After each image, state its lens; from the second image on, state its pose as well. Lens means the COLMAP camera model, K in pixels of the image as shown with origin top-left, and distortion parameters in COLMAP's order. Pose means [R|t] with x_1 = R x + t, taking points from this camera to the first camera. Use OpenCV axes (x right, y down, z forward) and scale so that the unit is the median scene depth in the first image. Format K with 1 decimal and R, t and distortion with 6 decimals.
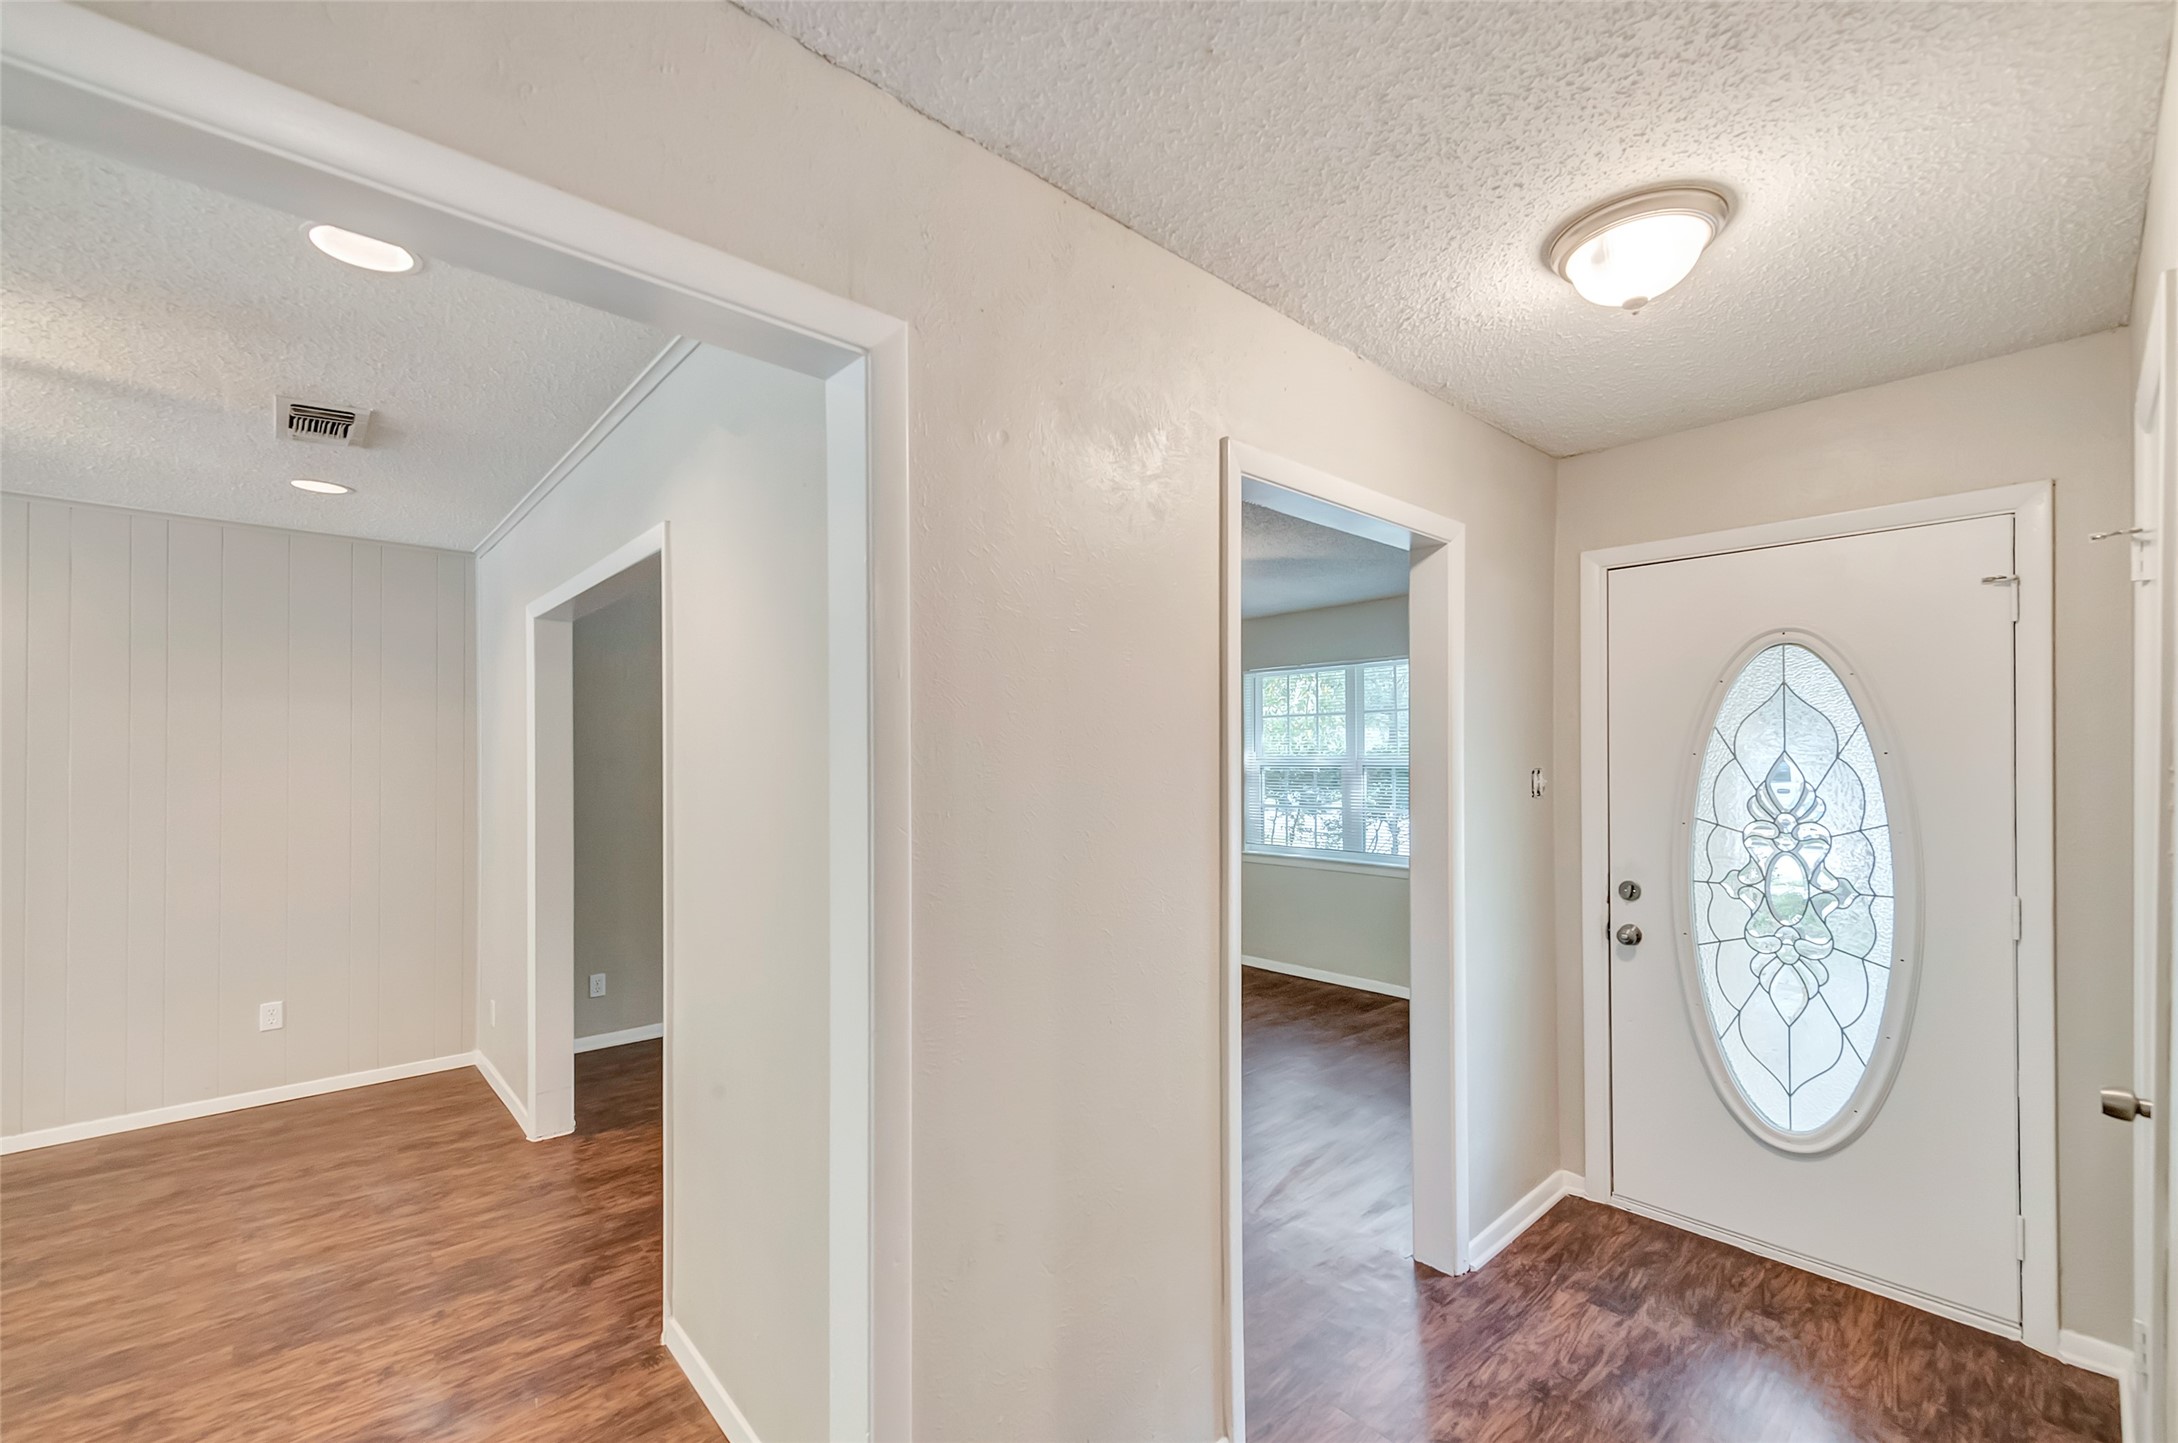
lens RADIAL K [[880.0, 0, 1098.4], [0, 880.0, 753.3], [0, 0, 1]] dist [0.002009, 0.000213]
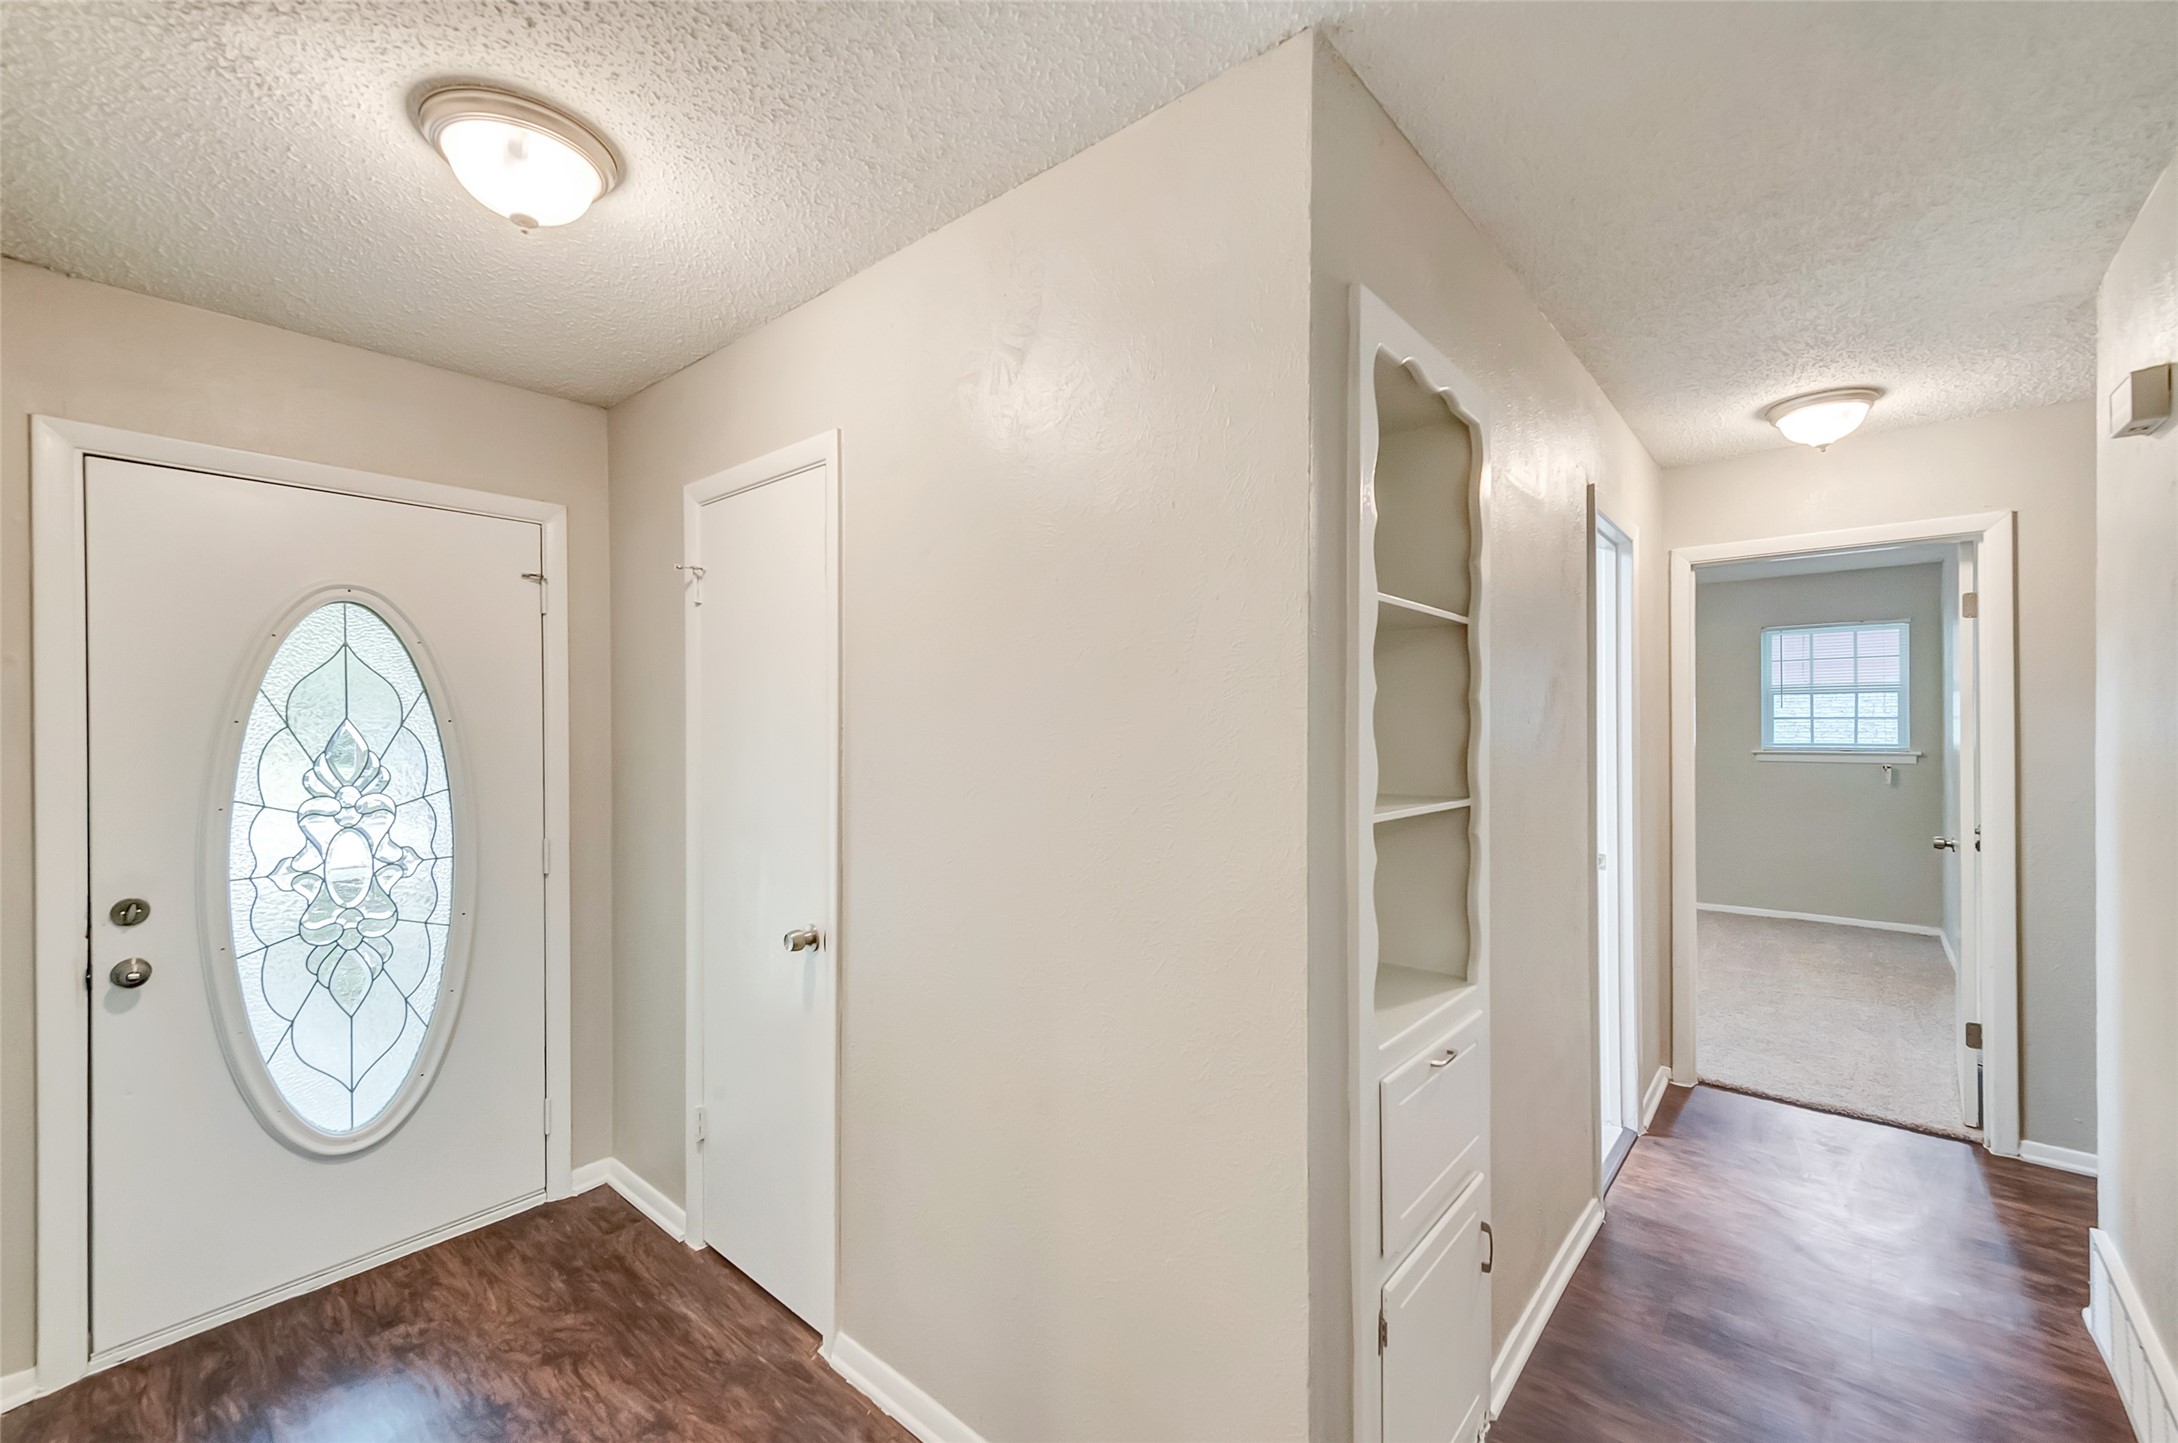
lens RADIAL K [[896.9, 0, 1089.0], [0, 896.9, 721.5], [0, 0, 1]] dist [0.003550, 0.000361]
pose [[-0.121226, 0.006523, 0.992604, -0.256854], [0.005836, 0.999966, -0.005859, 0.011205], [-0.992608, 0.005082, -0.121260, 0.358662]]
